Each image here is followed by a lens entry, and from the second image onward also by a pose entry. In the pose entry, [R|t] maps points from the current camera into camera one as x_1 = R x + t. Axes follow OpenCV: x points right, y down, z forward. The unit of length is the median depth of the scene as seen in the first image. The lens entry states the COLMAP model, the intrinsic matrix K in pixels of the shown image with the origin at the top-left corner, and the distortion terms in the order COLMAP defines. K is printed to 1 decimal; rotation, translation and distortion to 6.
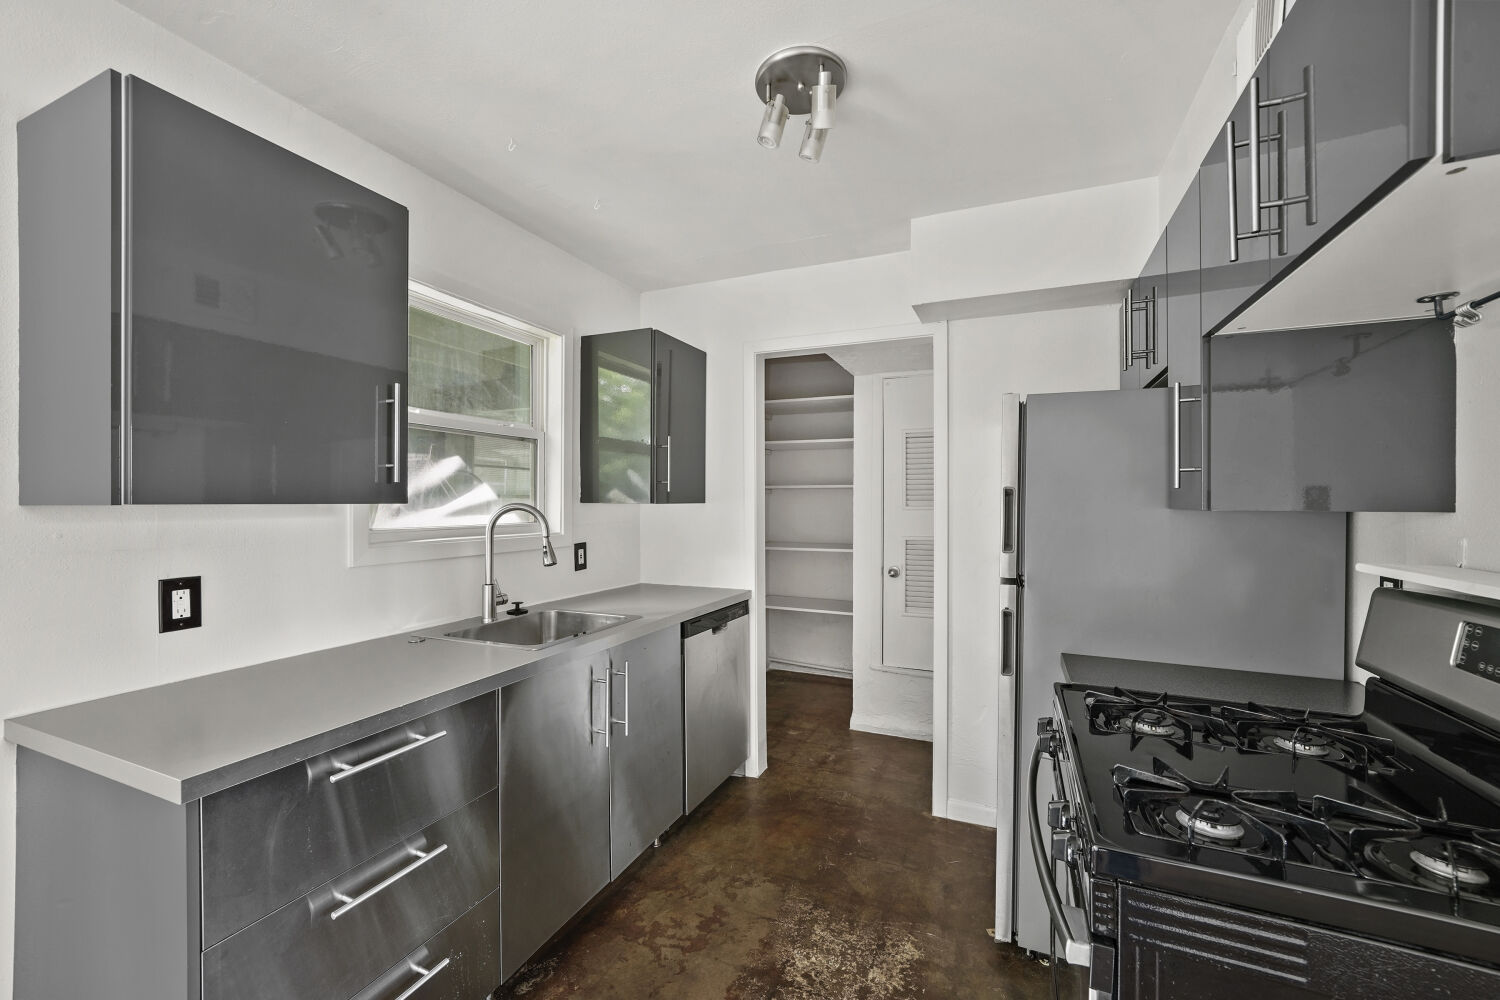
lens RADIAL K [[603.2, 0, 747.6], [0, 603.2, 501.9], [0, 0, 1]] dist [-0.006432, 0.000050]
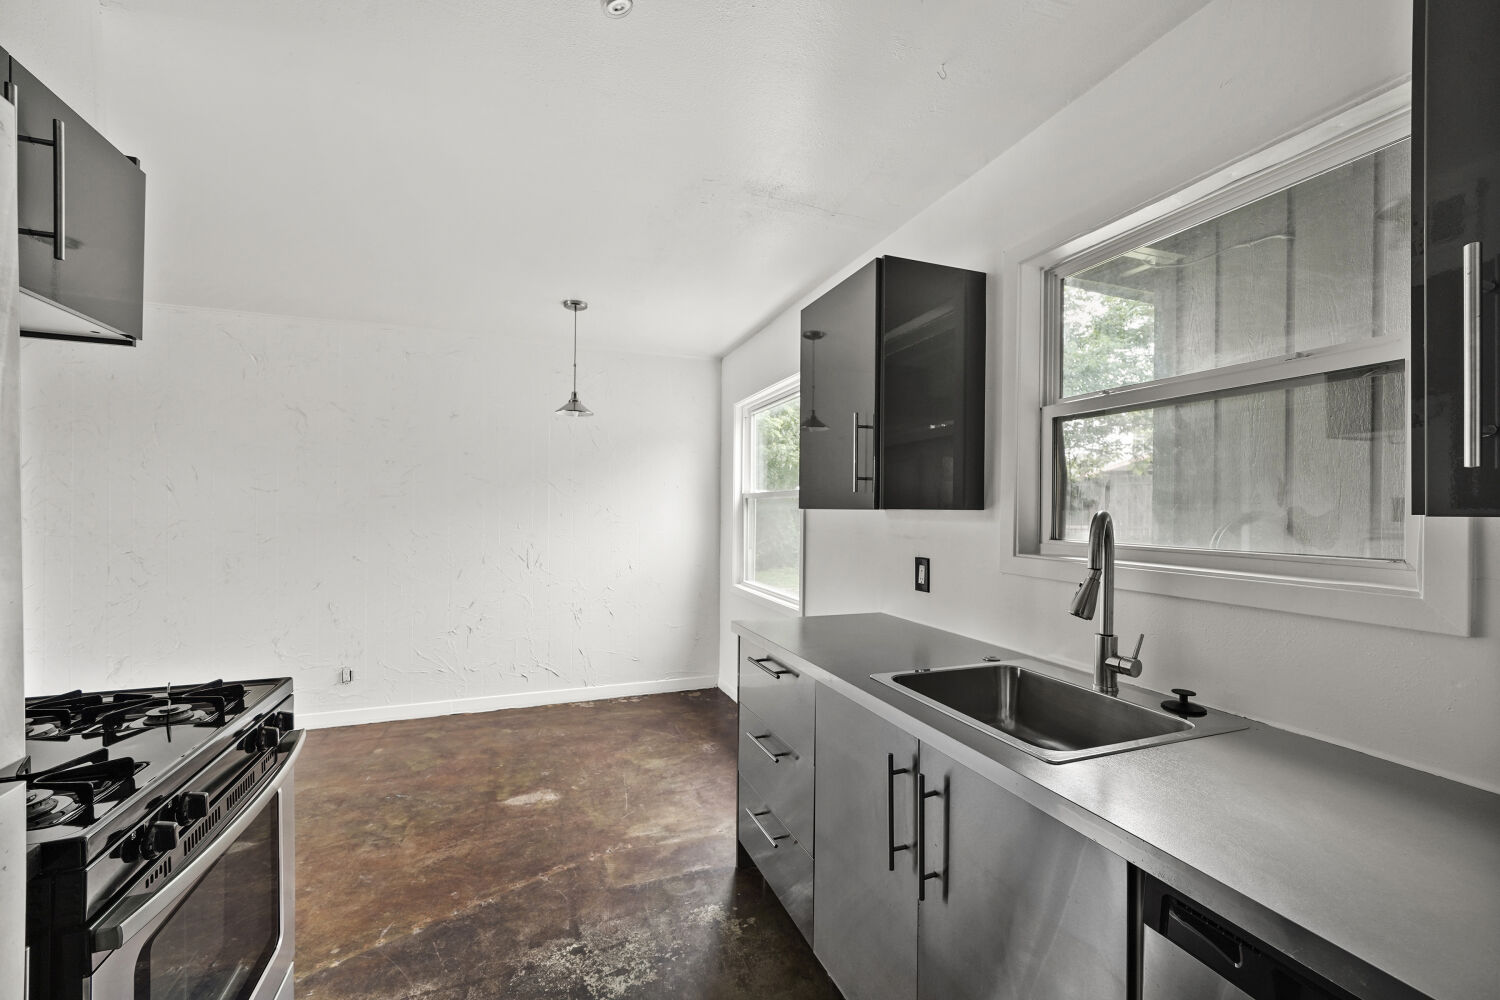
lens RADIAL K [[603.2, 0, 762.1], [0, 603.2, 509.7], [0, 0, 1]] dist [-0.006432, 0.000050]
pose [[-0.705676, -0.004519, -0.708520, 0.292894], [-0.008450, 0.999962, 0.002038, 0.002453], [0.708484, 0.007425, -0.705688, 1.184215]]
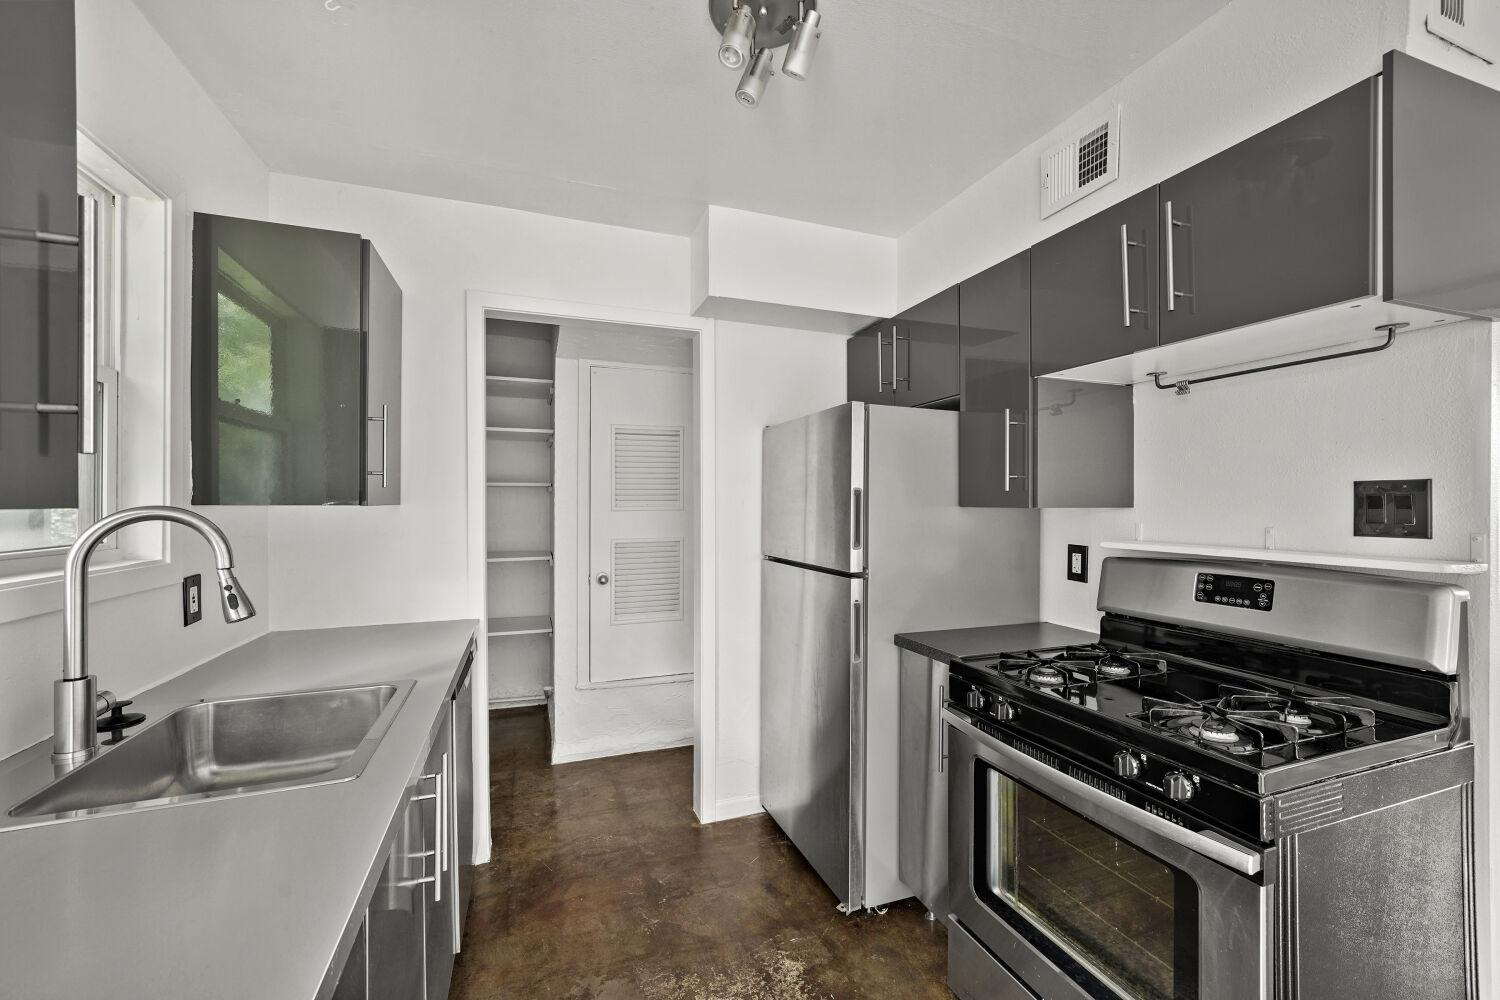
lens RADIAL K [[603.2, 0, 747.8], [0, 603.2, 503.5], [0, 0, 1]] dist [-0.006432, 0.000050]
pose [[0.718636, -0.003175, 0.695380, -0.369506], [0.002815, 0.999995, 0.001657, 0.000584], [-0.695381, 0.000766, 0.718641, 0.290196]]
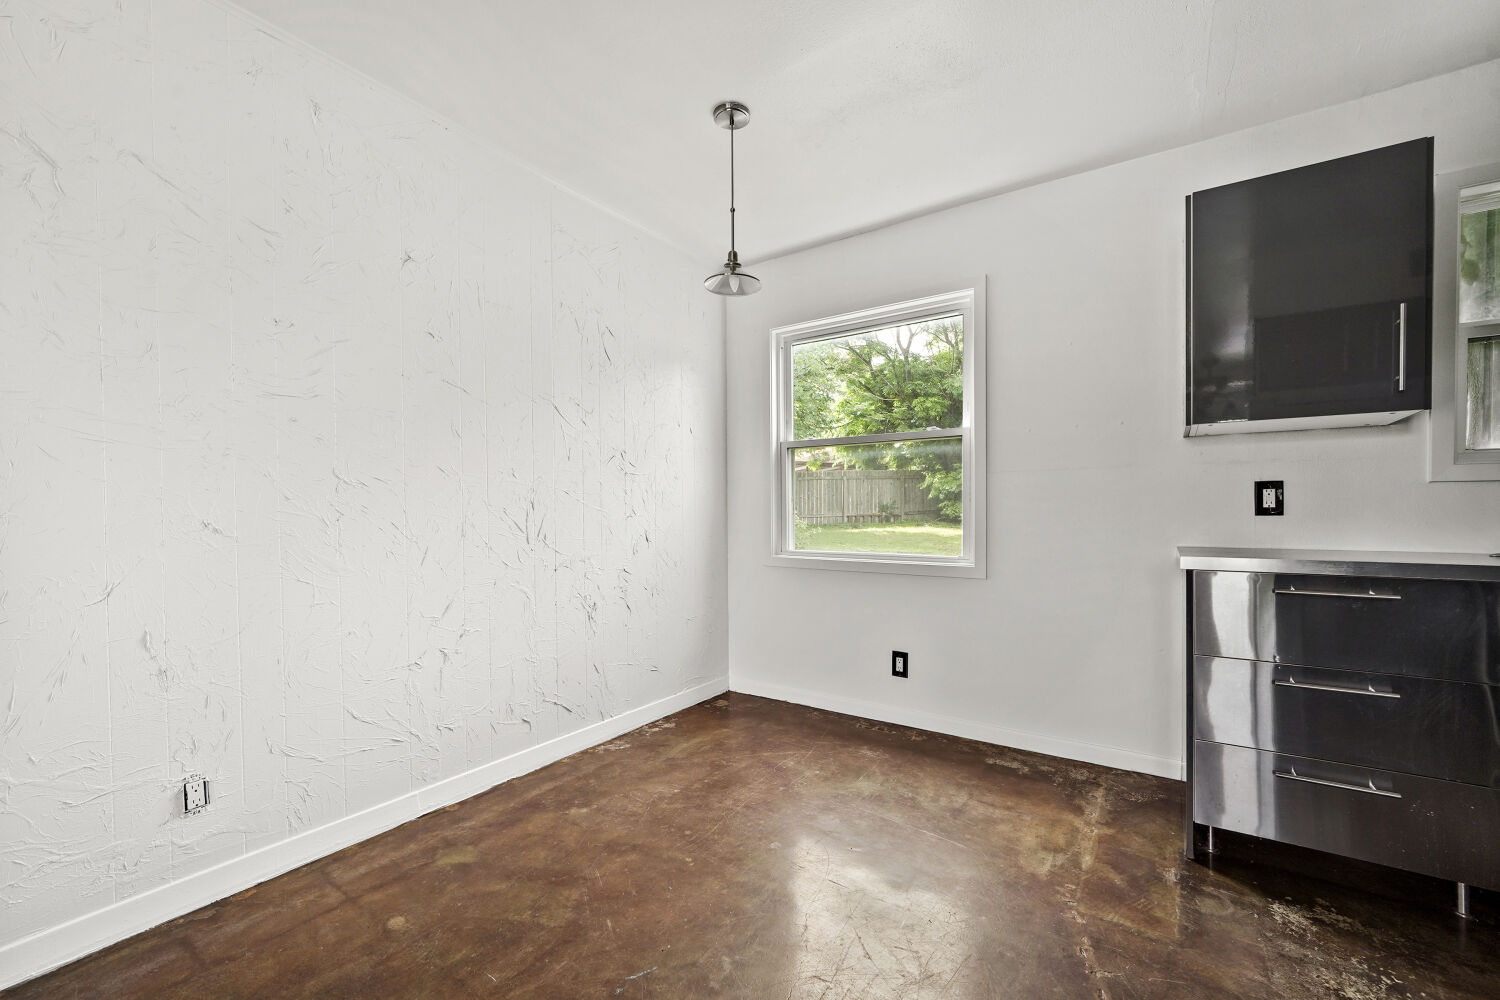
lens RADIAL K [[603.2, 0, 762.3], [0, 603.2, 521.8], [0, 0, 1]] dist [-0.006432, 0.000050]
pose [[-0.180858, 0.018272, -0.983340, 0.506877], [0.001786, 0.999832, 0.018250, 0.131139], [0.983508, 0.001545, -0.180860, 0.012628]]
